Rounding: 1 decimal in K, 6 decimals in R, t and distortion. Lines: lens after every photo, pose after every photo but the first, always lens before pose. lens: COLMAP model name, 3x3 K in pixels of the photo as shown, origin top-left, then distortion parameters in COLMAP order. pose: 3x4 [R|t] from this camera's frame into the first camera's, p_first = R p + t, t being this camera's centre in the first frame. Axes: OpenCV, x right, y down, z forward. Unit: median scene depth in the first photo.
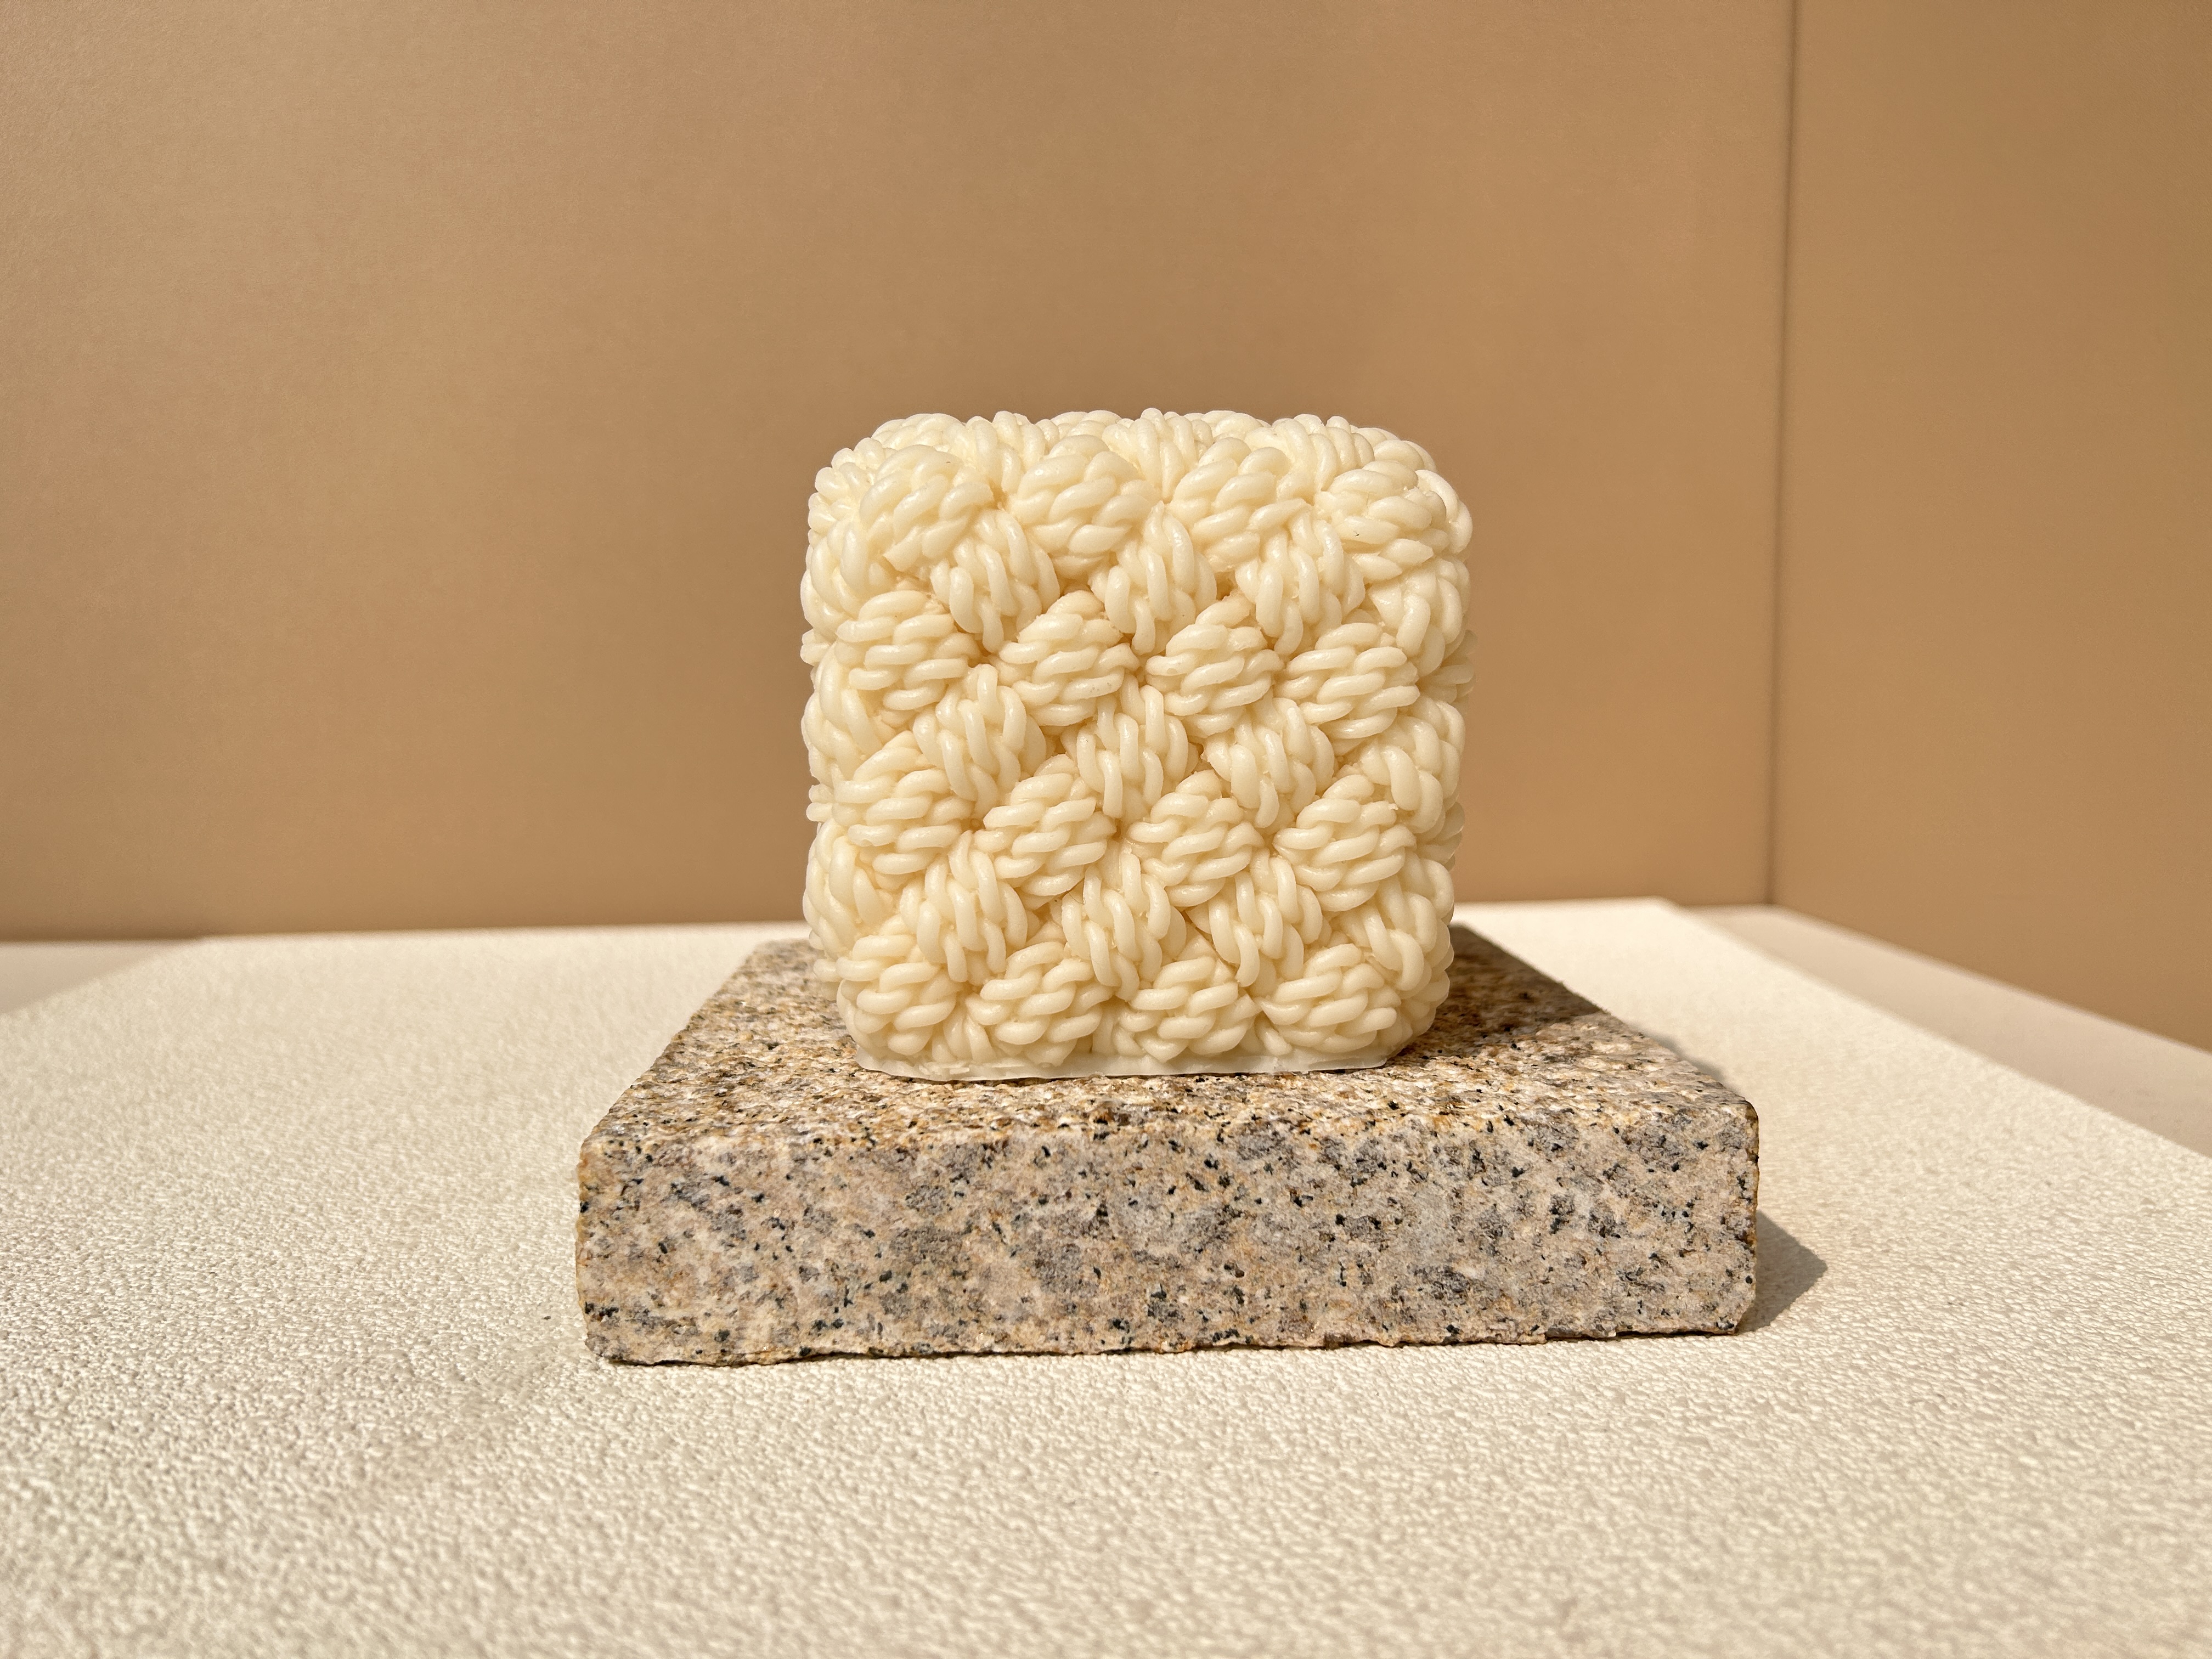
lens RADIAL K [[1692.5, 0, 1110.0], [0, 1692.5, 835.9], [0, 0, 1]] dist [0.015311, -0.046324]
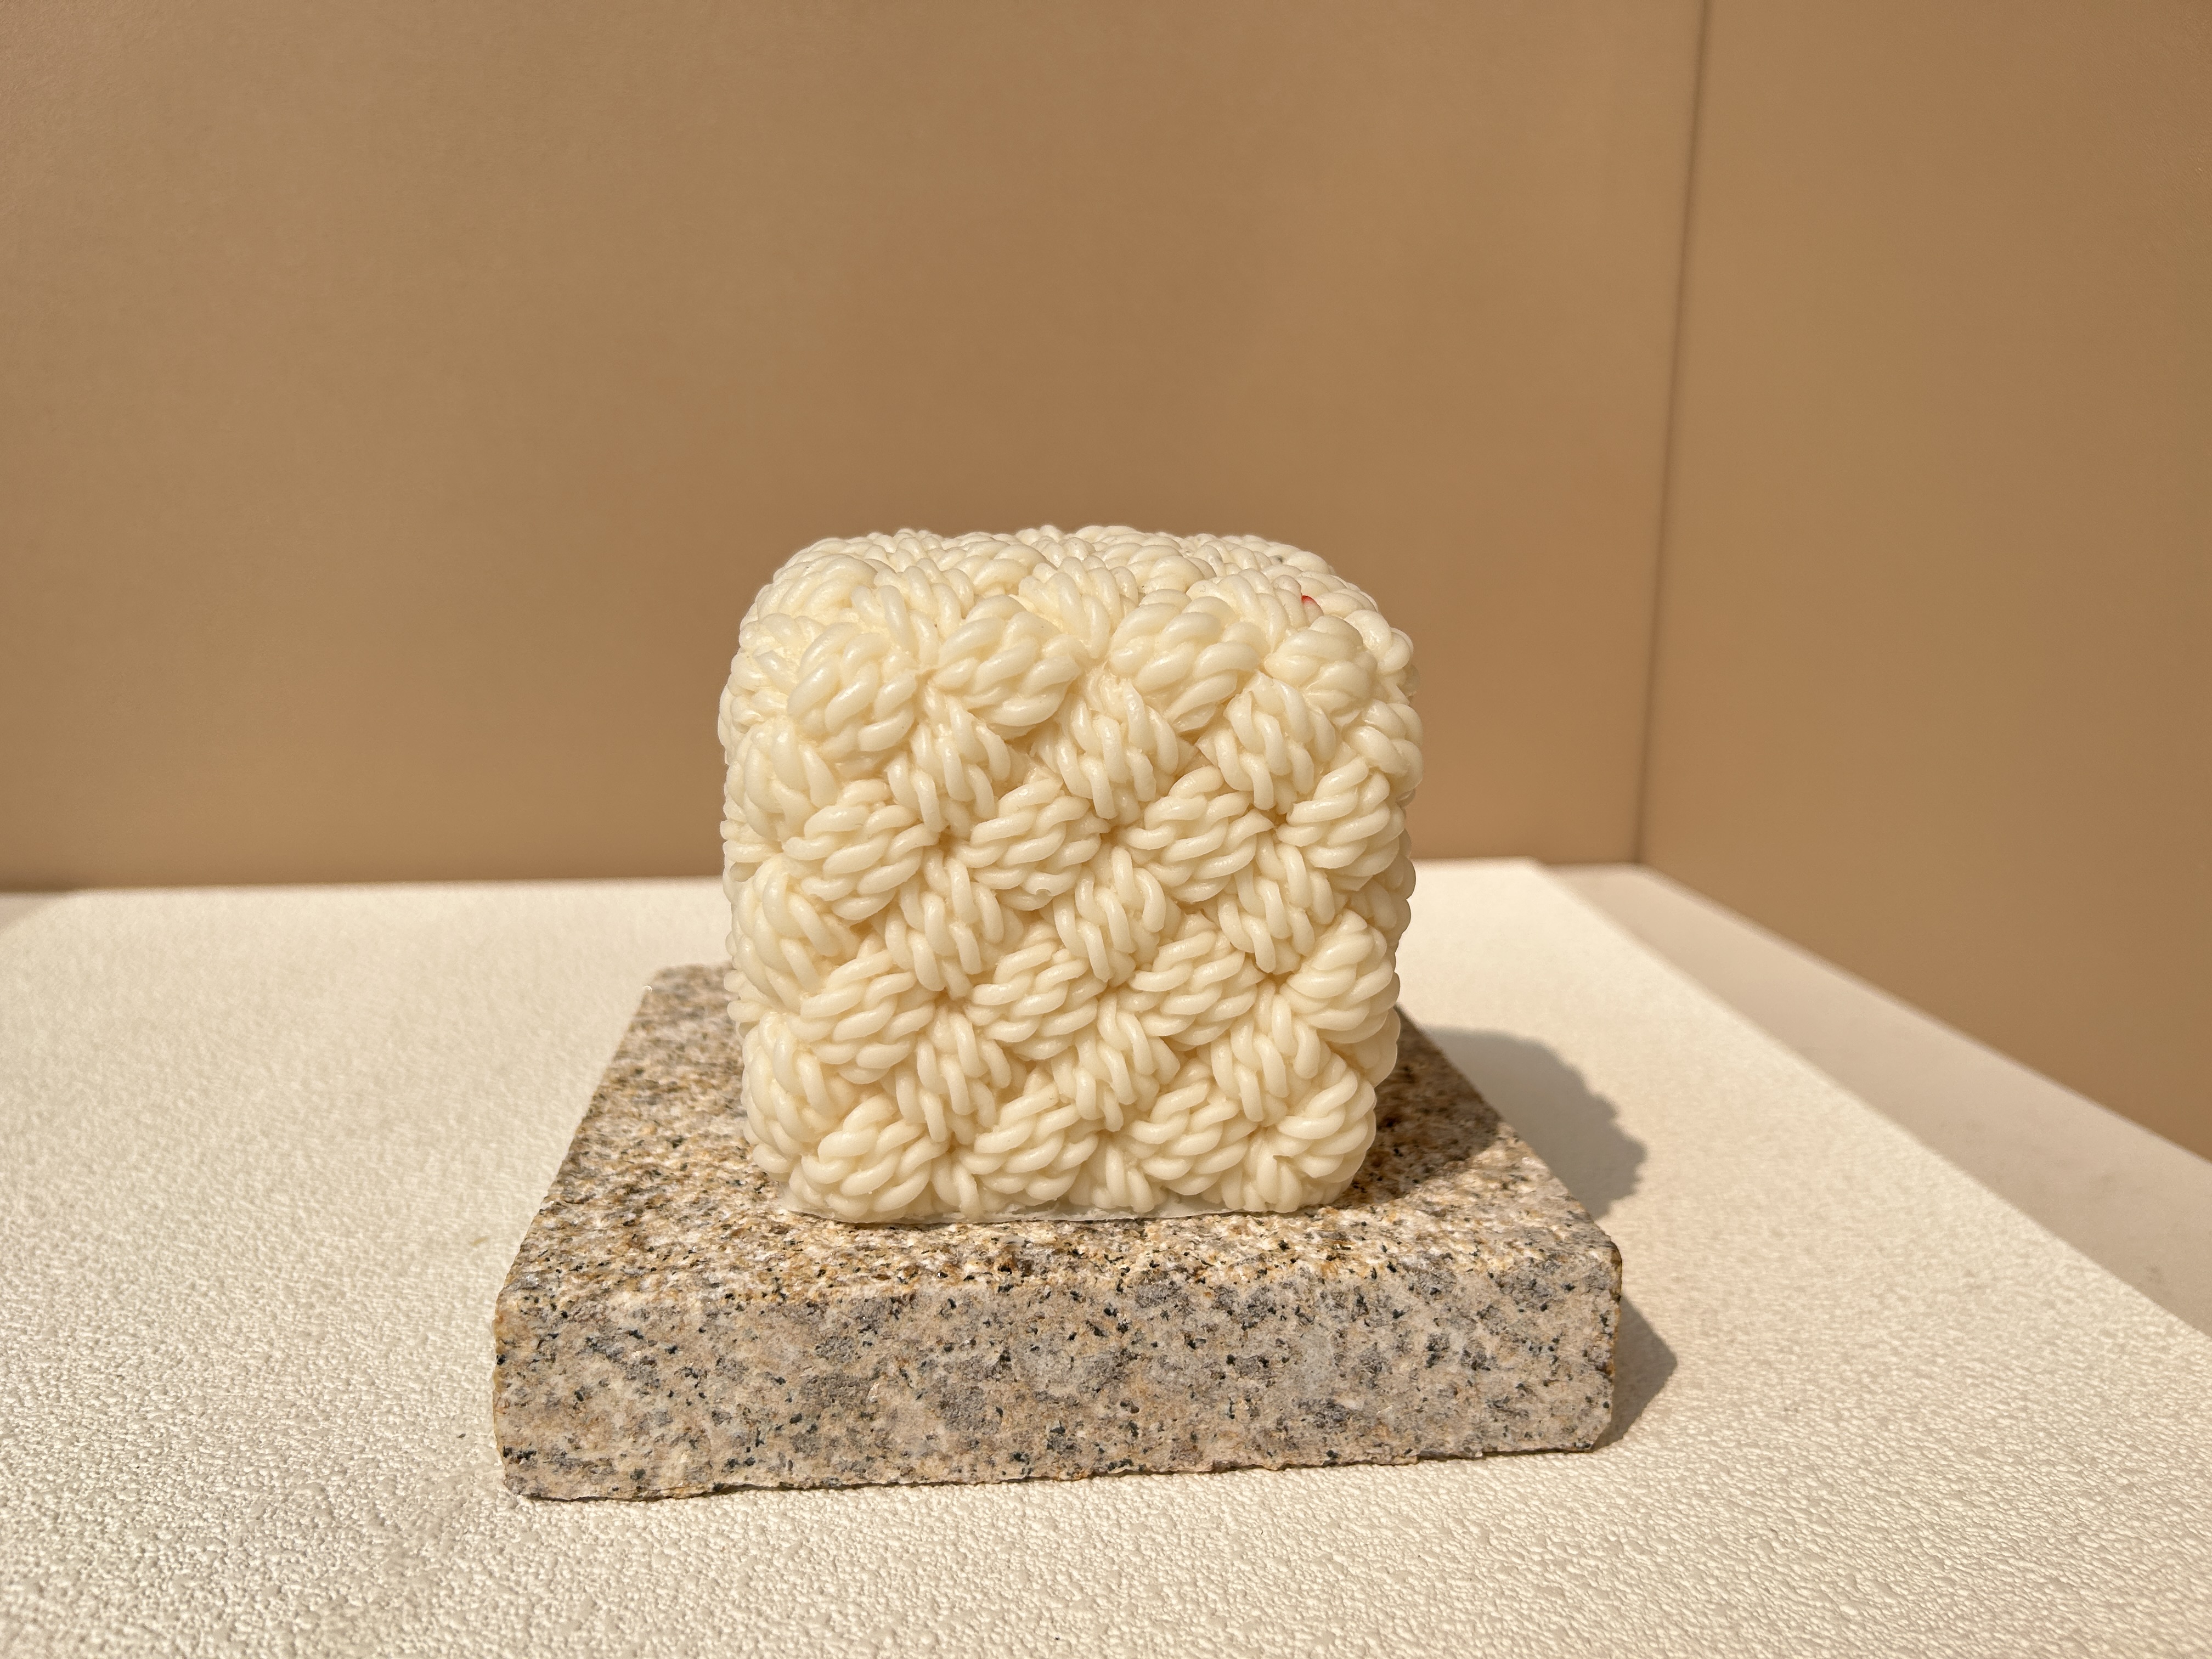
lens RADIAL K [[1692.5, 0, 1098.0], [0, 1692.5, 835.0], [0, 0, 1]] dist [0.015311, -0.046324]
pose [[0.997692, 0.012341, 0.066771, -0.021060], [-0.019110, 0.994631, 0.101703, -0.203842], [-0.065157, -0.102744, 0.992571, -0.008798]]
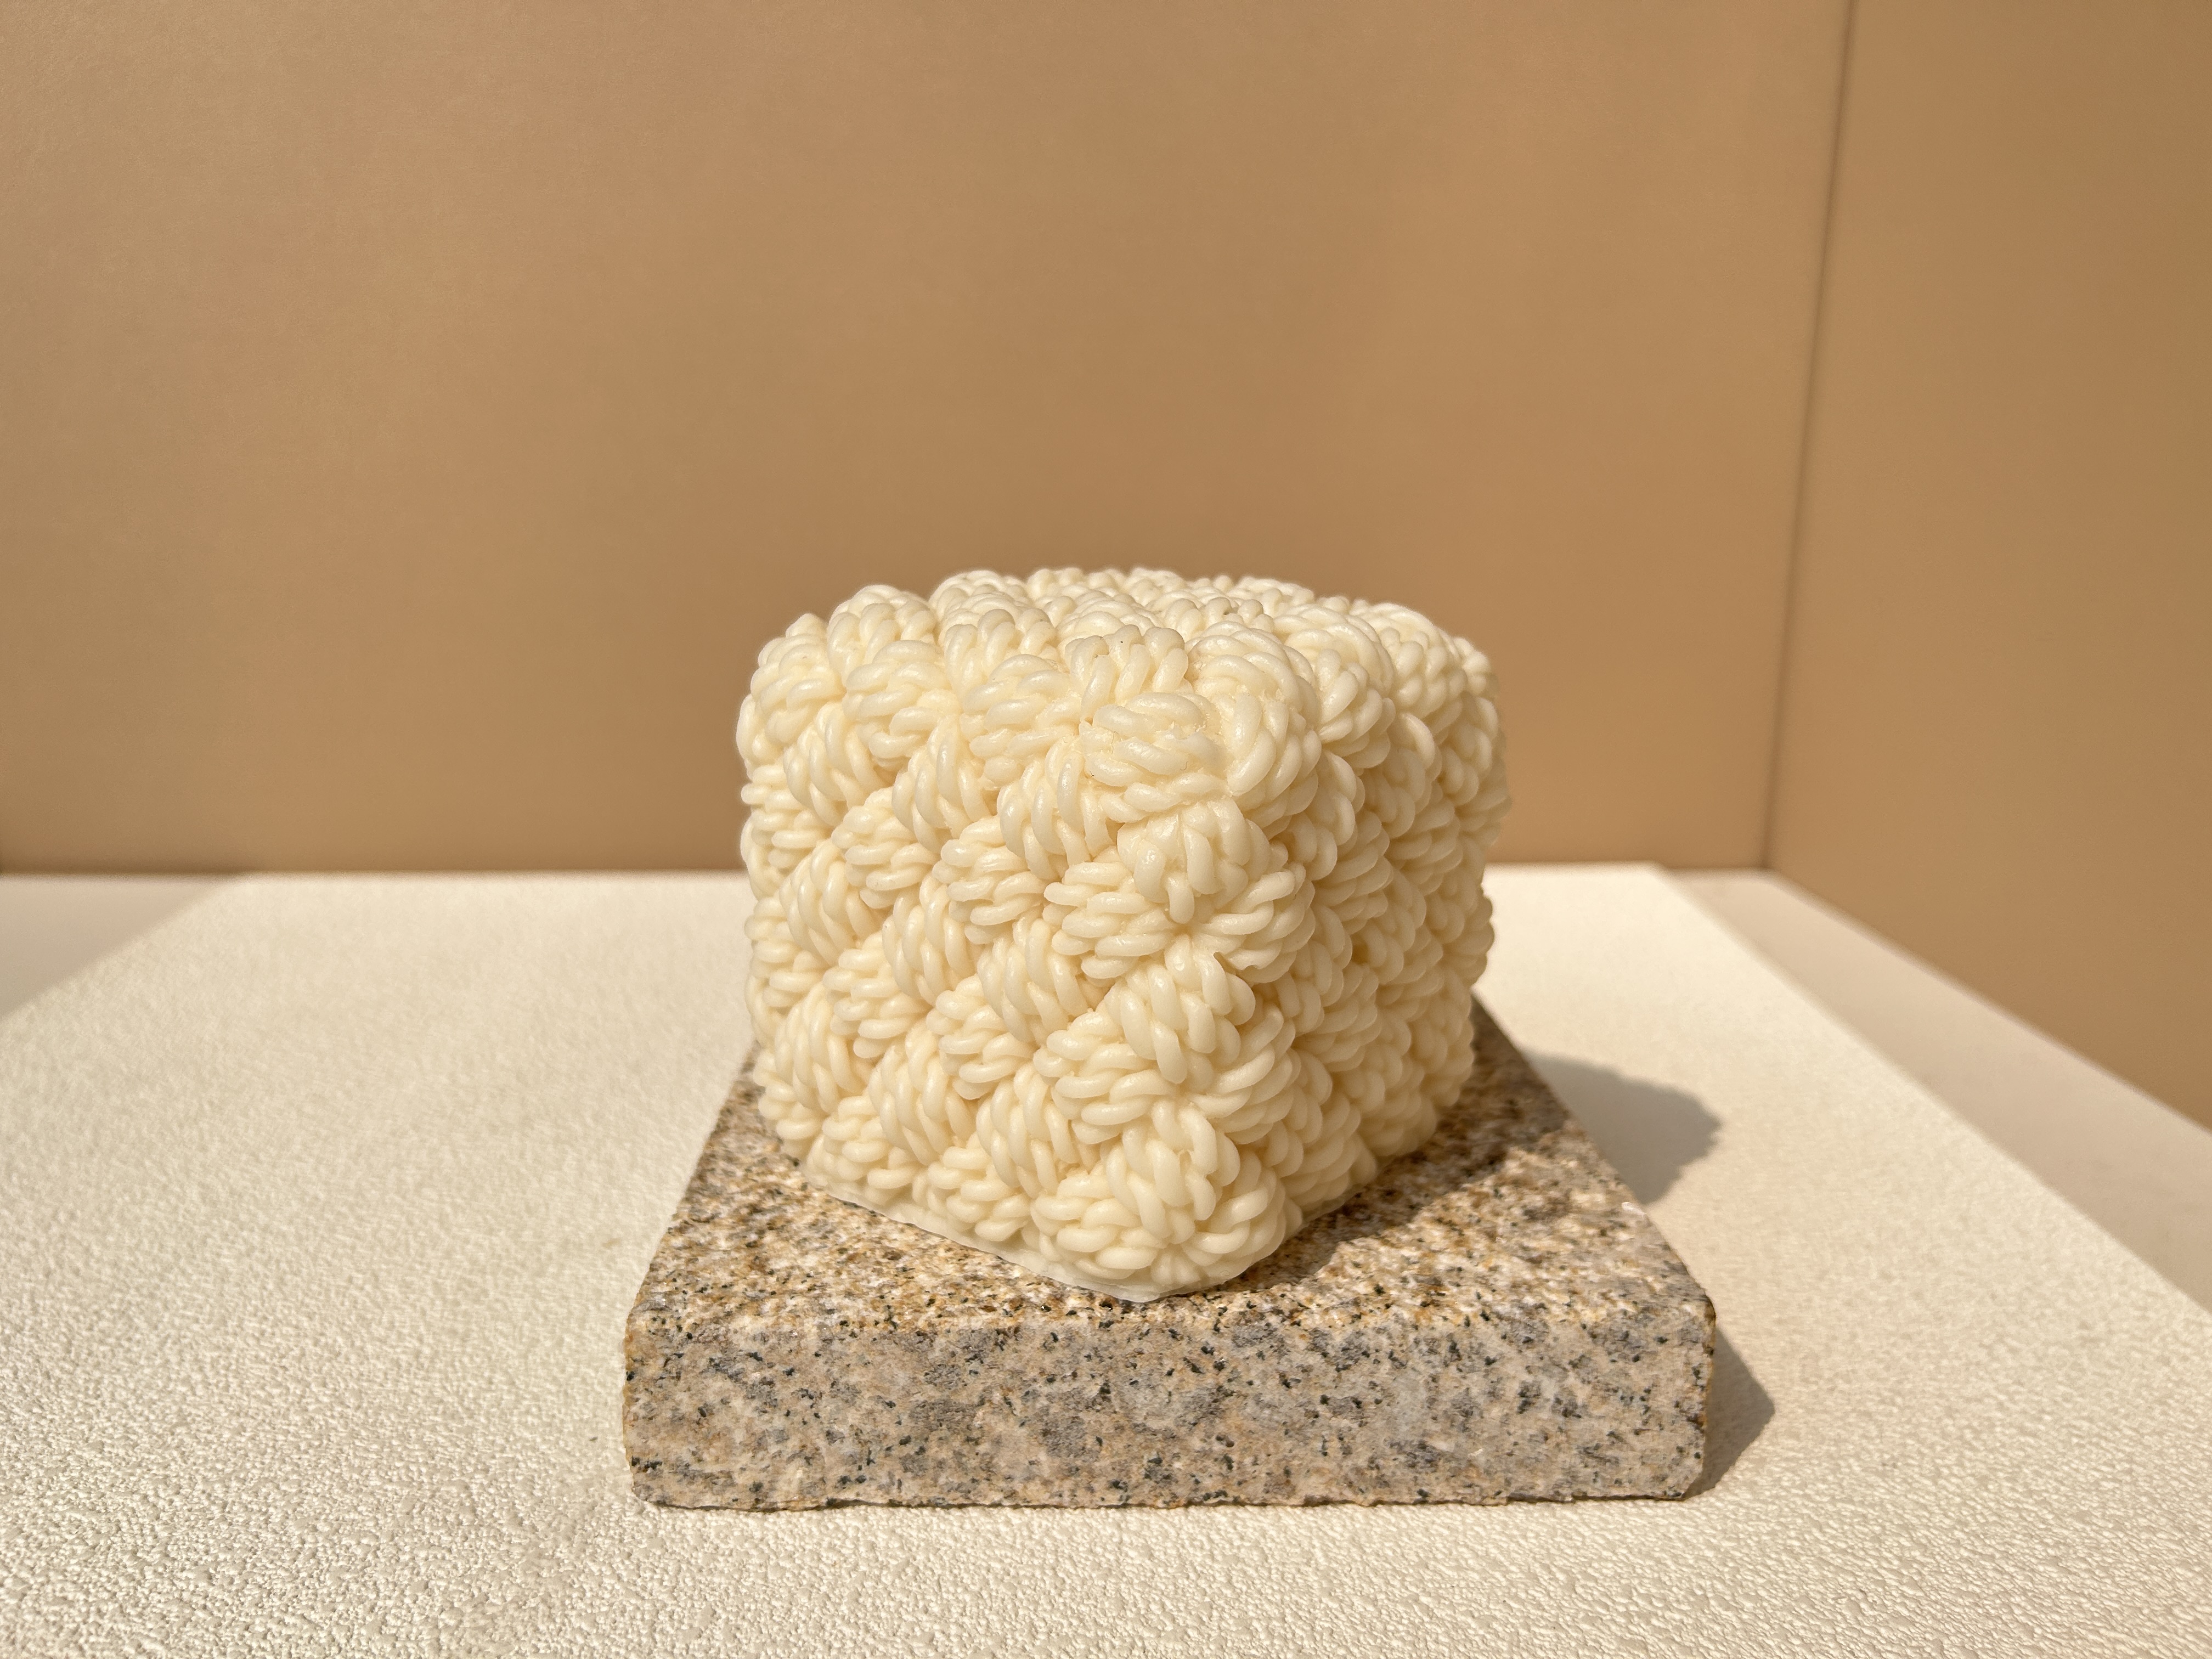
lens RADIAL K [[1692.5, 0, 1099.4], [0, 1692.5, 828.4], [0, 0, 1]] dist [0.015311, -0.046324]
pose [[0.999633, 0.026107, -0.007234, -0.009709], [-0.025035, 0.992262, 0.121613, -0.264017], [0.010353, -0.121388, 0.992551, -0.034076]]
